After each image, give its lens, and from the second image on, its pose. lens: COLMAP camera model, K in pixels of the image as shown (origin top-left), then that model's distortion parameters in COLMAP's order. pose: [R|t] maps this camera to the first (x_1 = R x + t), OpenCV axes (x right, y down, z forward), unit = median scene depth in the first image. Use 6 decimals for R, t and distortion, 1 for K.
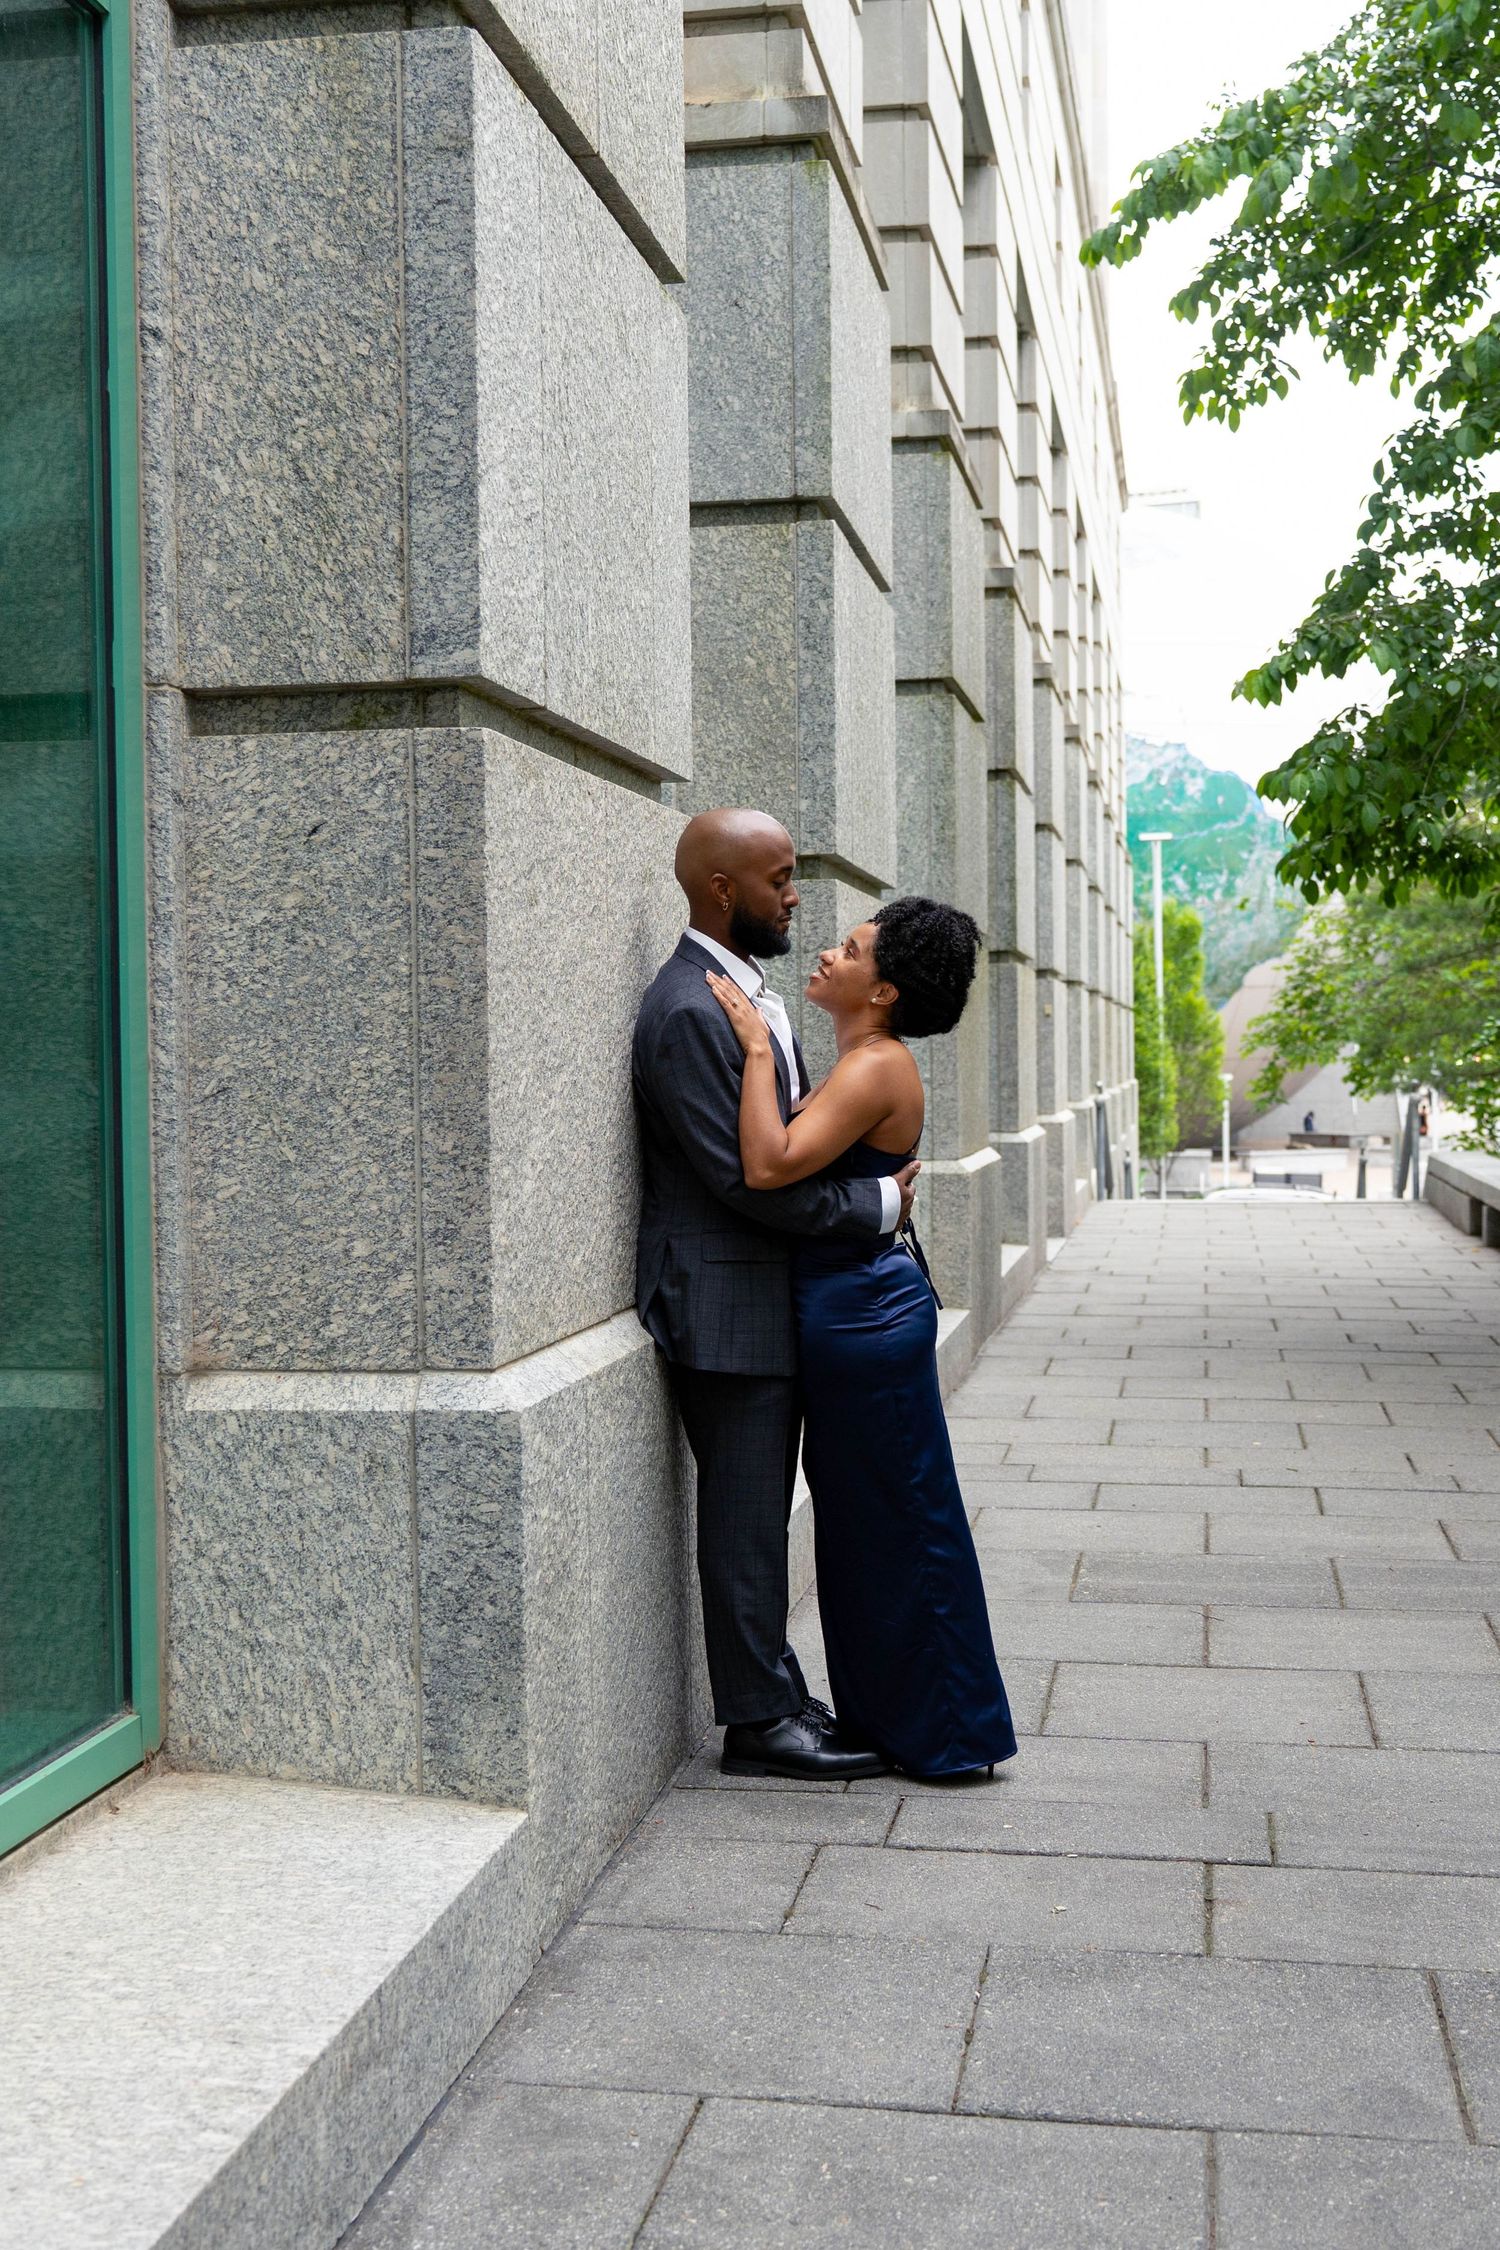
lens RADIAL K [[2561.4, 0, 750.0], [0, 2561.4, 1125.0], [0, 0, 1]] dist [-0.004687, -0.001271]
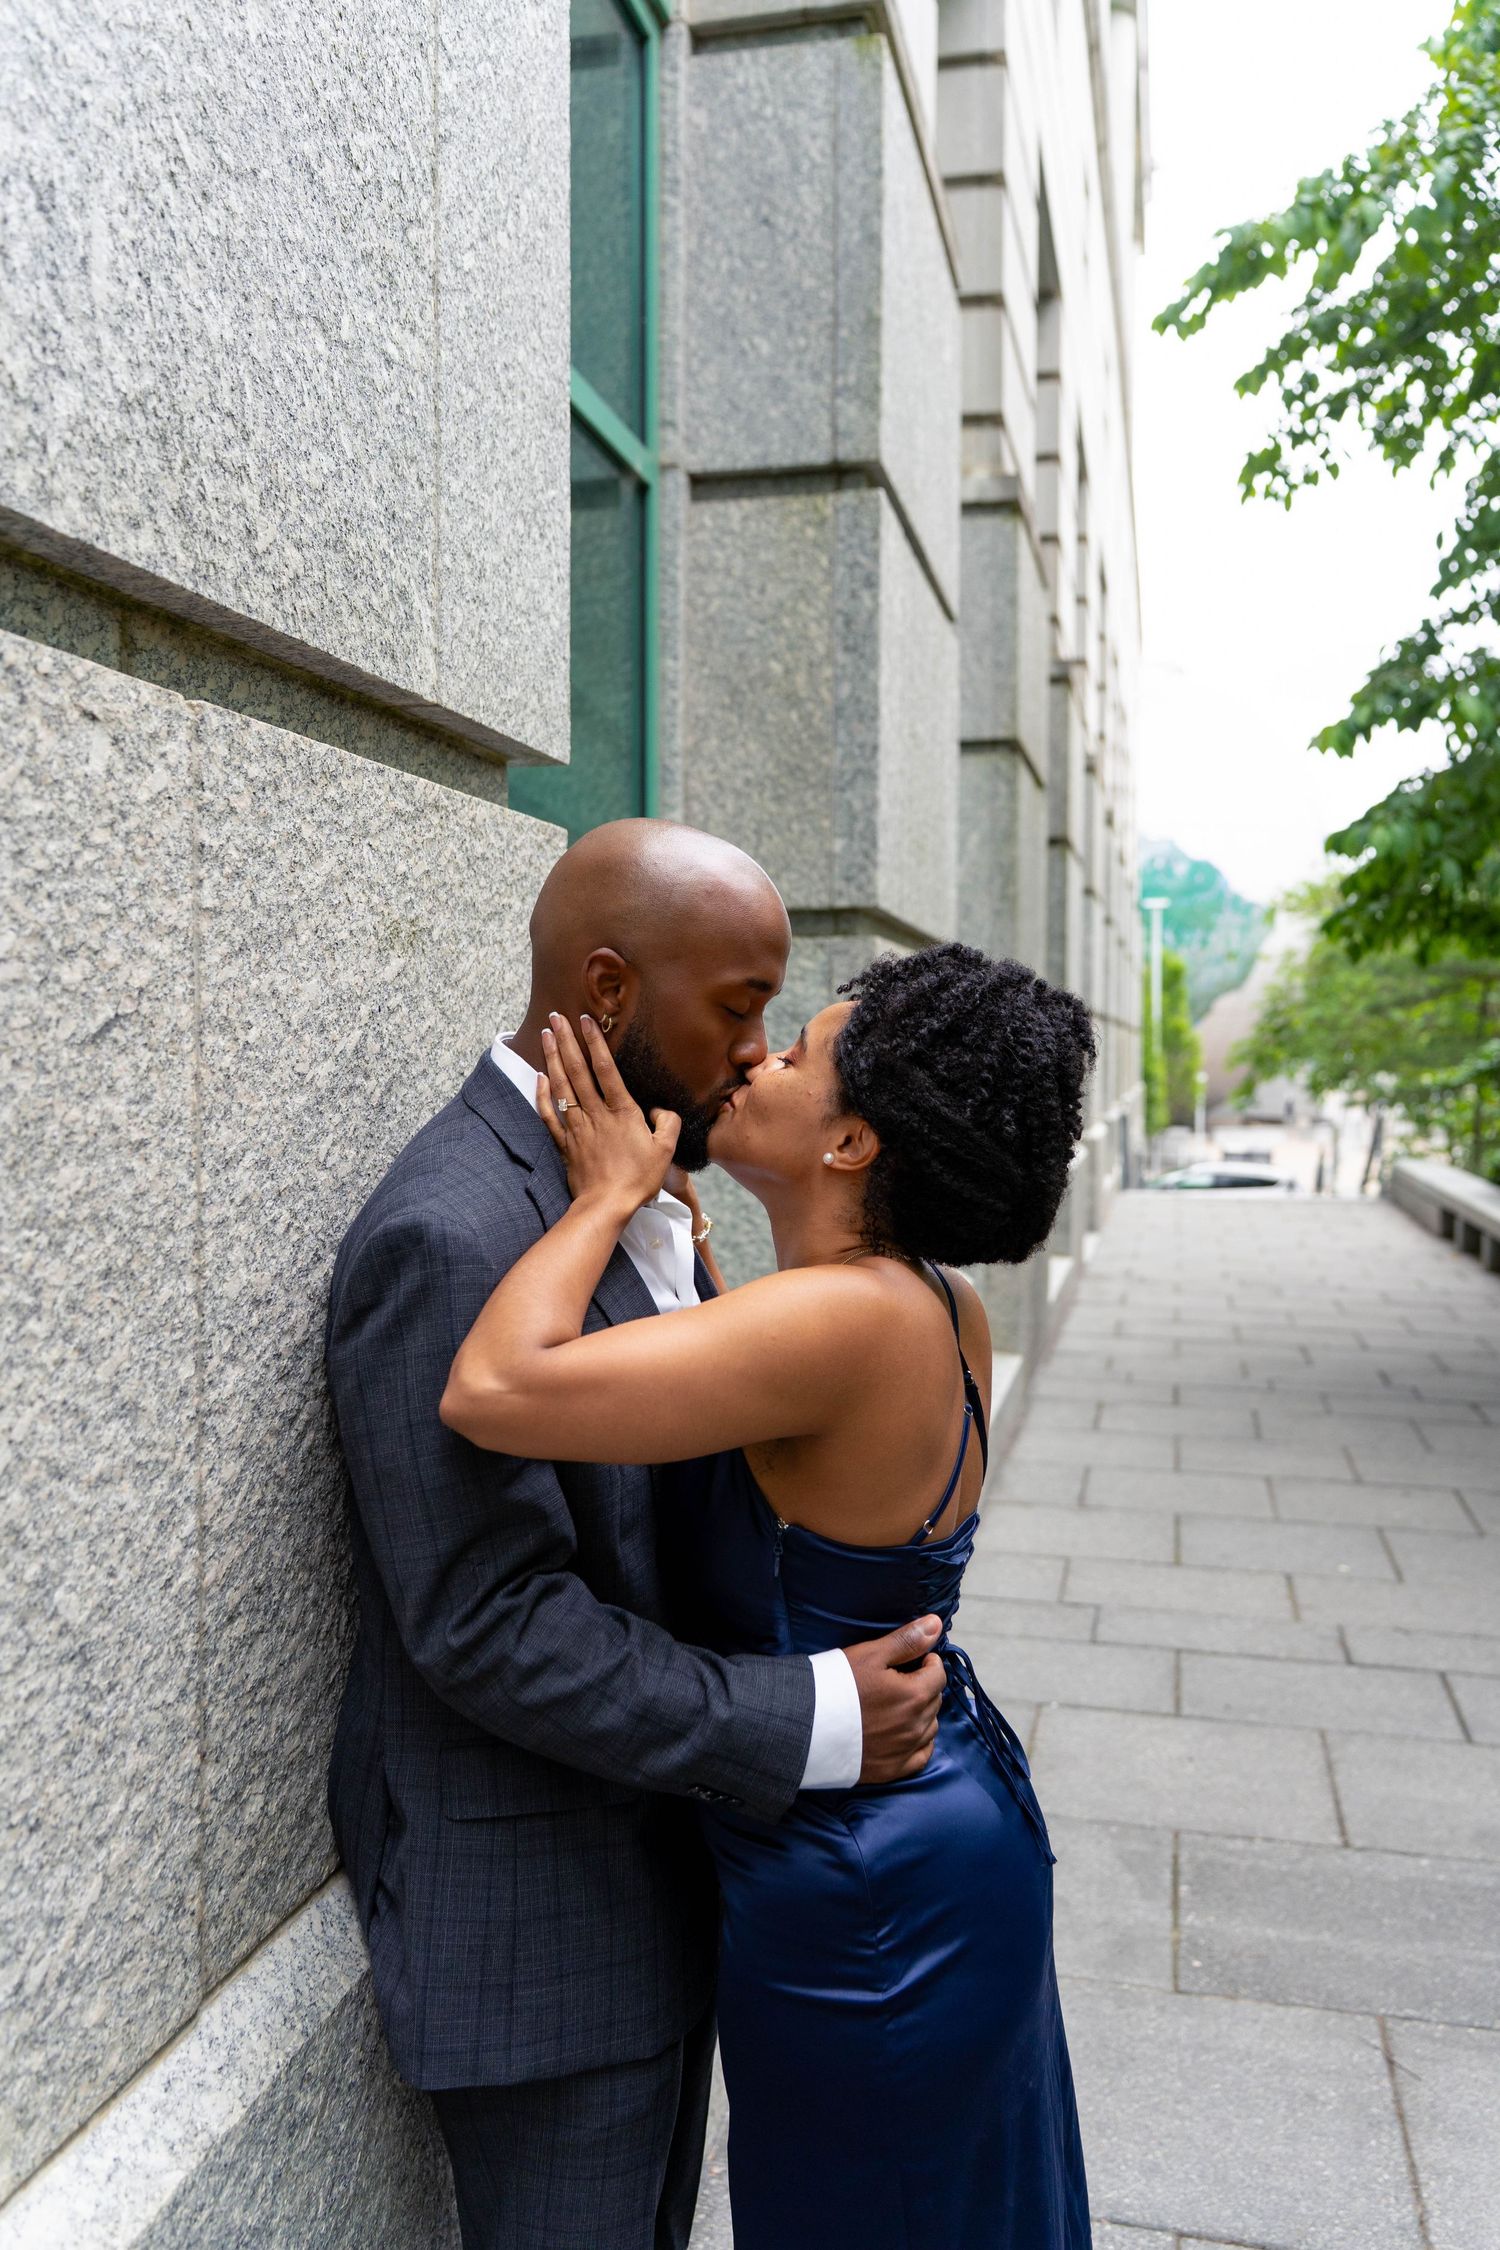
lens RADIAL K [[1708.1, 0, 780.5], [0, 1708.1, 1128.5], [0, 0, 1]] dist [0.002750, 0.004999]
pose [[0.998613, 0.018093, -0.049452, 0.030891], [-0.017086, 0.999639, 0.020717, -0.045855], [0.049809, -0.019844, 0.998562, 0.454732]]
